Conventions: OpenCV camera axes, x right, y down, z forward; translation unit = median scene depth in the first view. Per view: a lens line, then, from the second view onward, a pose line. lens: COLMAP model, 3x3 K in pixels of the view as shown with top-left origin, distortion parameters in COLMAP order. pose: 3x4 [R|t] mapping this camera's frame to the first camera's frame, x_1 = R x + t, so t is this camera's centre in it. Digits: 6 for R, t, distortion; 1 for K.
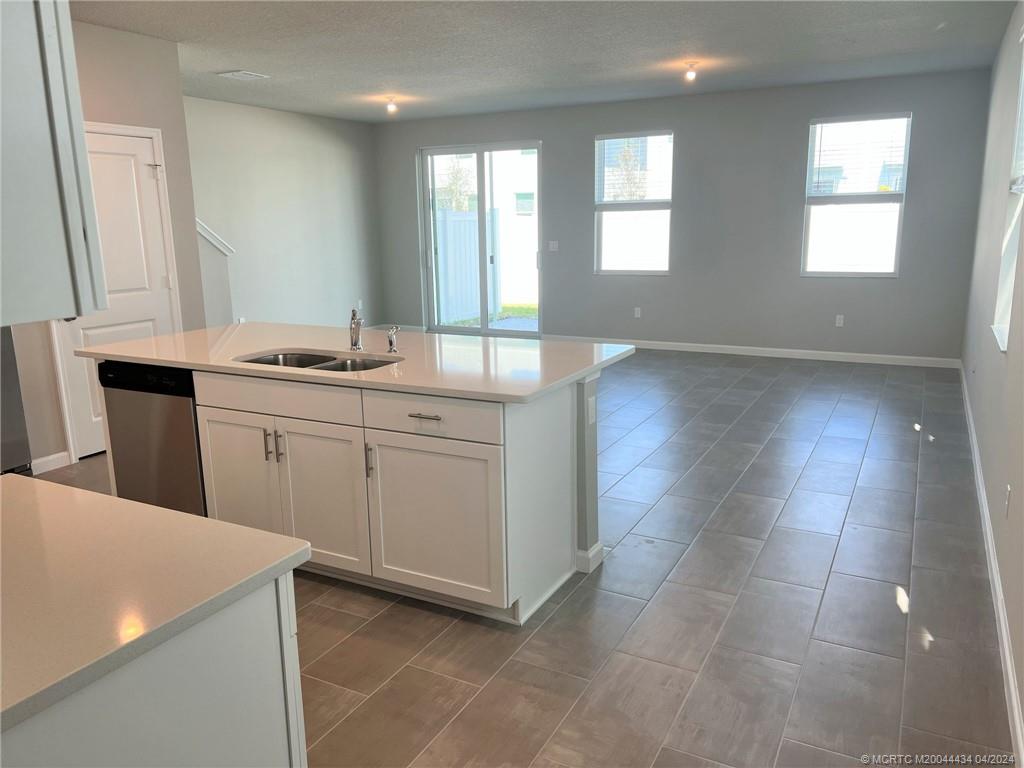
lens RADIAL K [[773.8, 0, 515.9], [0, 773.8, 383.8], [0, 0, 1]] dist [0.050814, -0.067821]
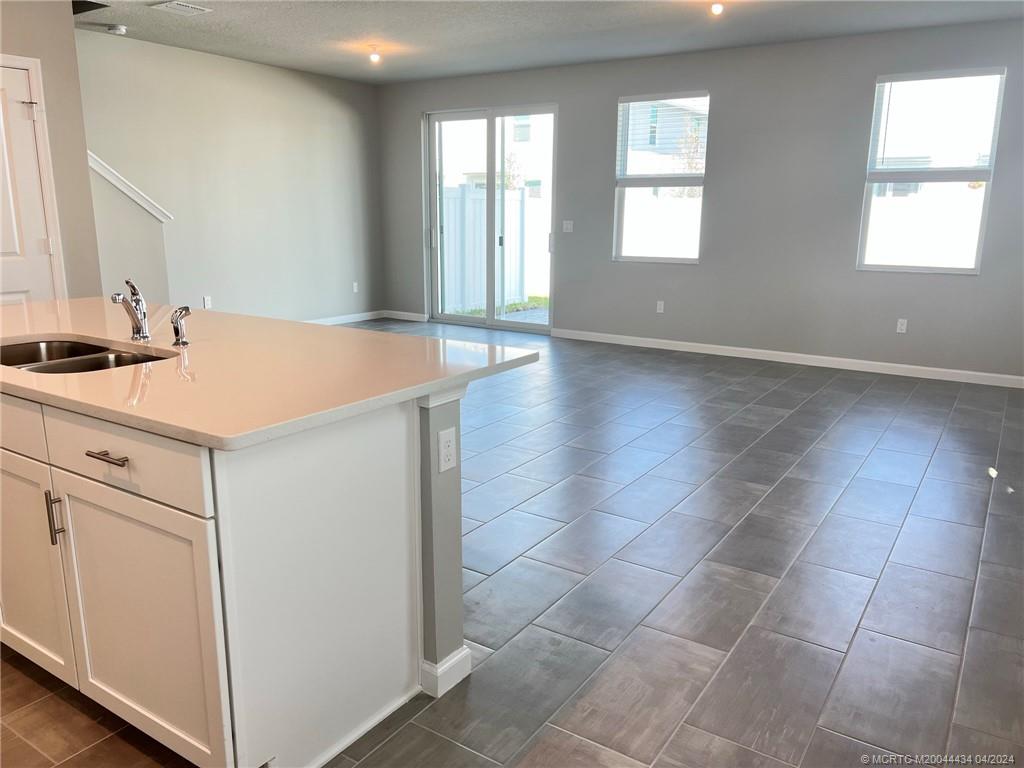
lens RADIAL K [[773.8, 0, 515.8], [0, 773.8, 386.7], [0, 0, 1]] dist [0.050814, -0.067821]
pose [[0.995260, 0.046110, -0.085629, 0.121344], [-0.044827, 0.998853, 0.016837, -0.018245], [0.086307, -0.012918, 0.996185, 0.213031]]
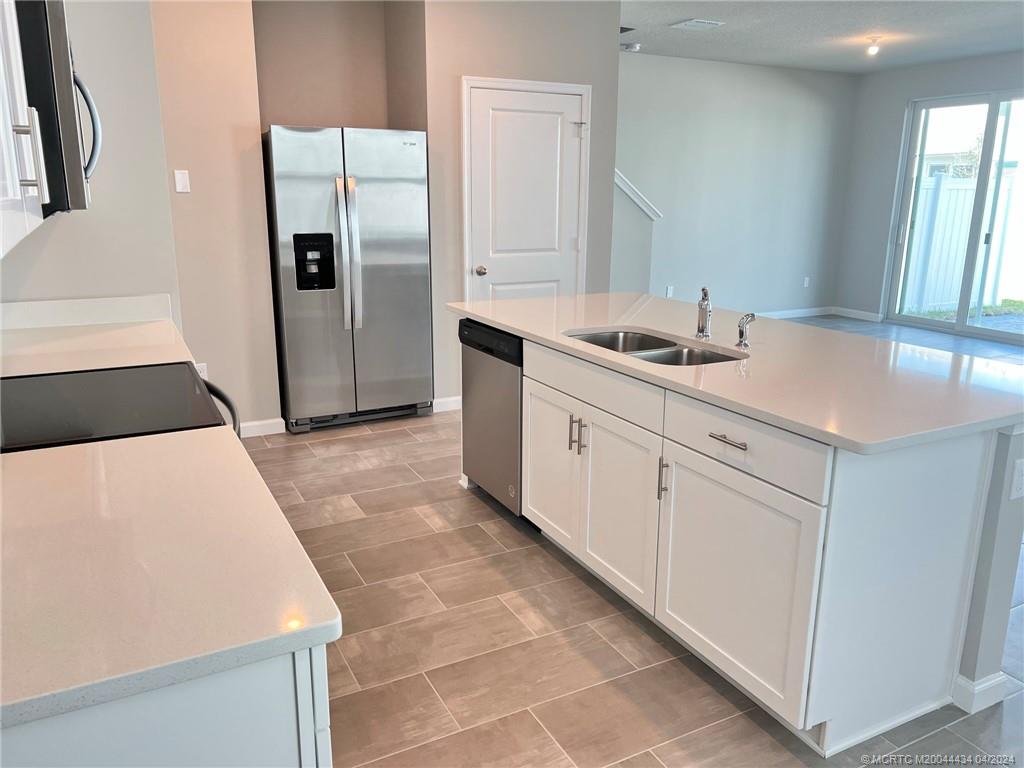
lens RADIAL K [[773.8, 0, 513.0], [0, 773.8, 386.6], [0, 0, 1]] dist [0.050814, -0.067821]
pose [[0.821190, 0.161234, -0.547403, 0.055679], [-0.138367, 0.986888, 0.083109, -0.021084], [0.553626, 0.007495, 0.832732, 0.130896]]
